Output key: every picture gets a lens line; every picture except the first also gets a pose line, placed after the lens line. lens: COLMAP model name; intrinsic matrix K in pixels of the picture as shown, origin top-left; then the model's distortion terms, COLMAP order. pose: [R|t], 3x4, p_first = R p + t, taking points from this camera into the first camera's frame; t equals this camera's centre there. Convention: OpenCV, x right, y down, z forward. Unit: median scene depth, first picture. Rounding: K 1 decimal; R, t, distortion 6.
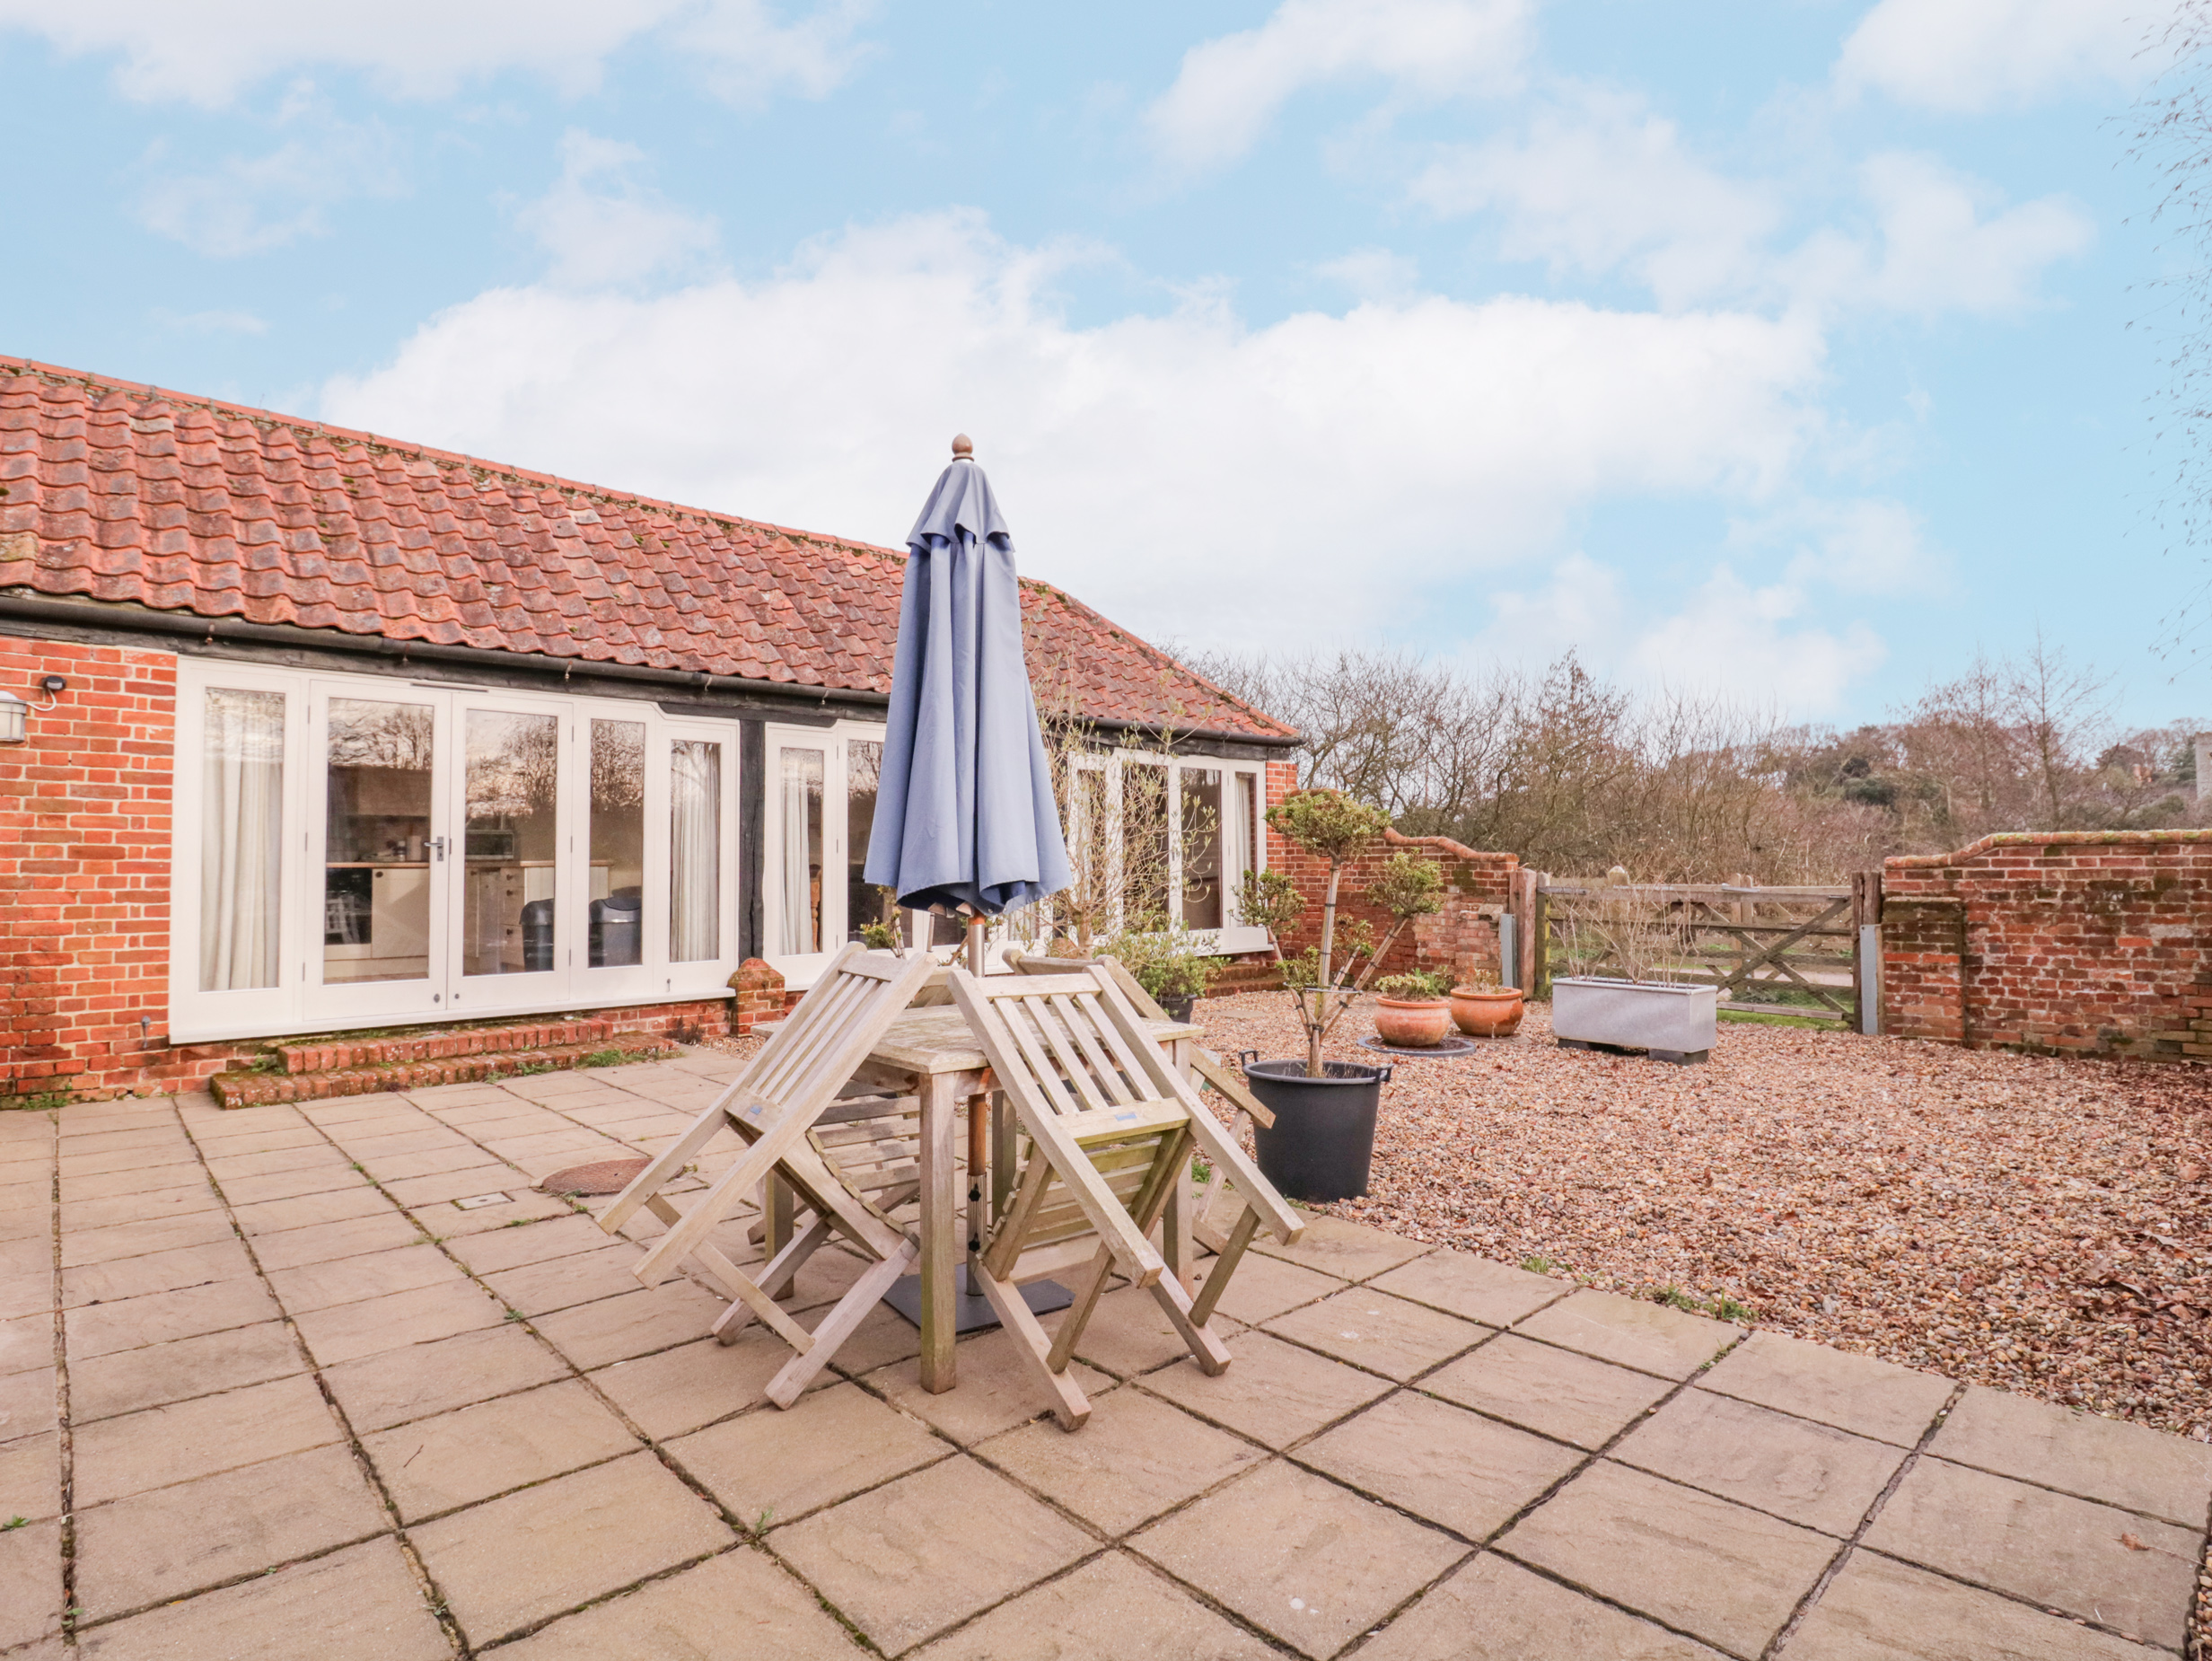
lens RADIAL K [[1177.4, 0, 1113.5], [0, 1177.4, 828.5], [0, 0, 1]] dist [-0.005334, -0.005067]
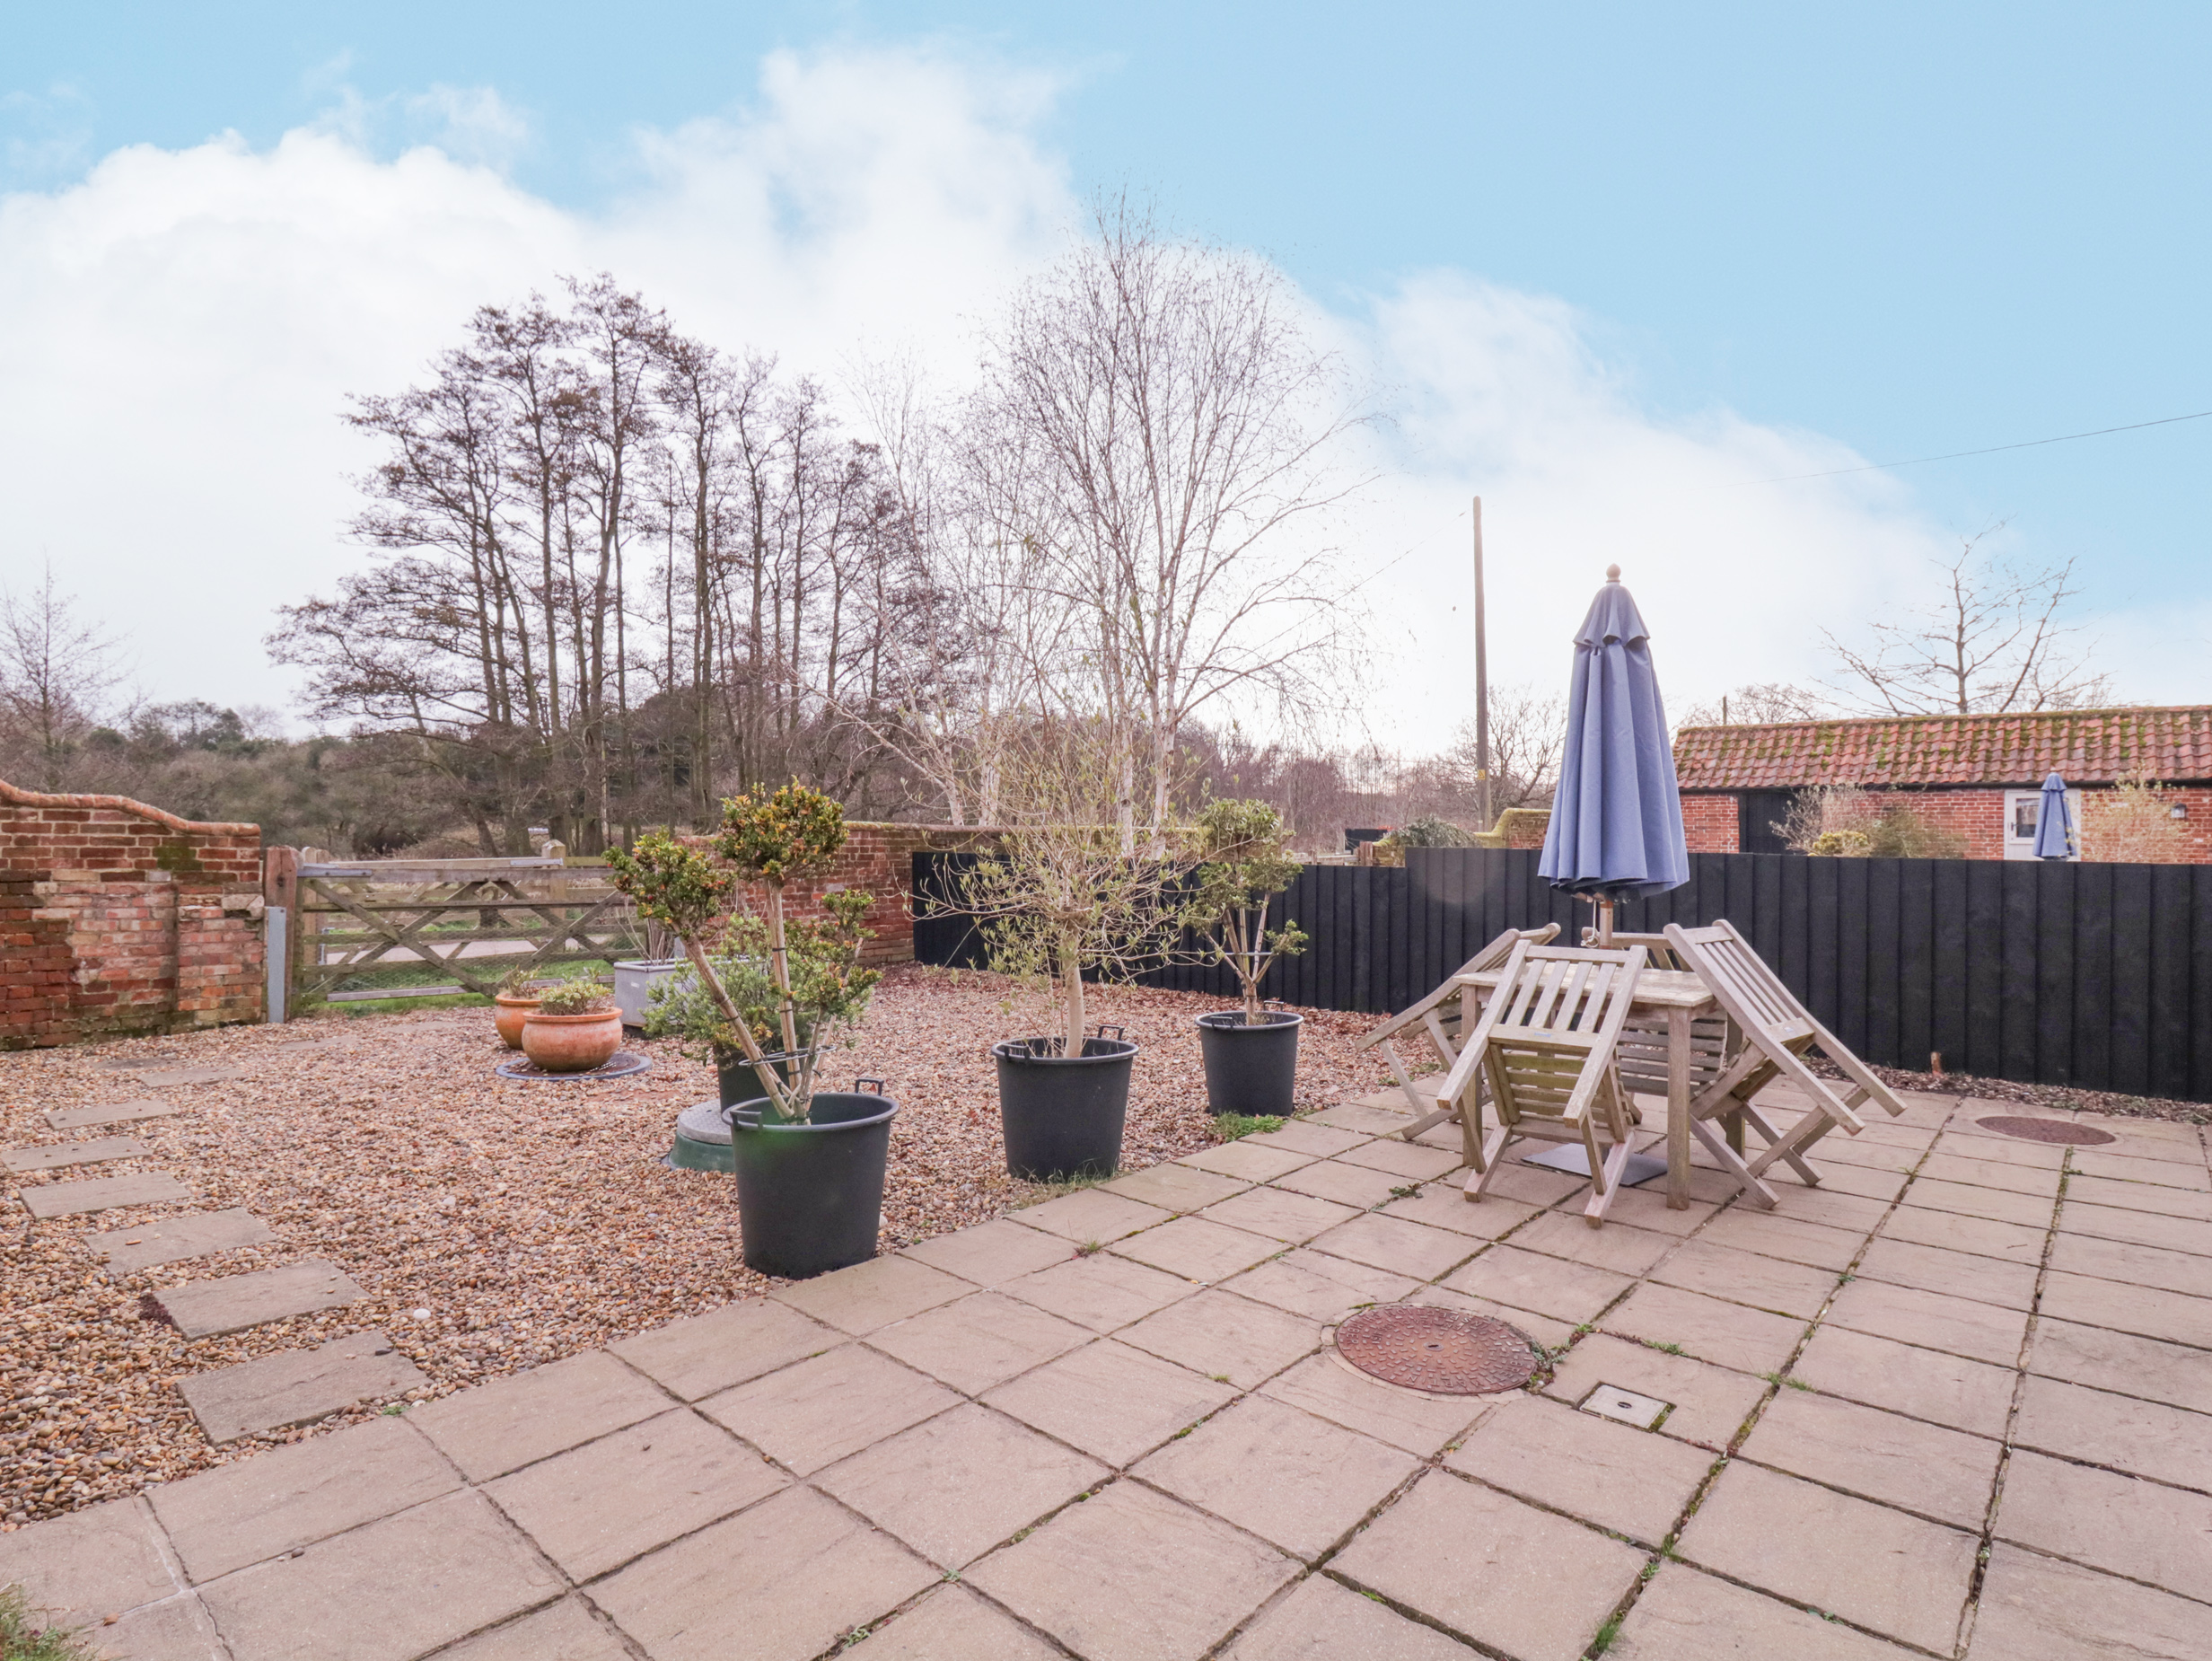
lens RADIAL K [[1177.4, 0, 1132.2], [0, 1177.4, 841.8], [0, 0, 1]] dist [-0.005334, -0.005067]
pose [[-0.126929, -0.004157, 0.991903, -0.463287], [-0.045461, 0.998965, -0.001631, 0.008385], [-0.990869, -0.045300, -0.126987, 0.554035]]
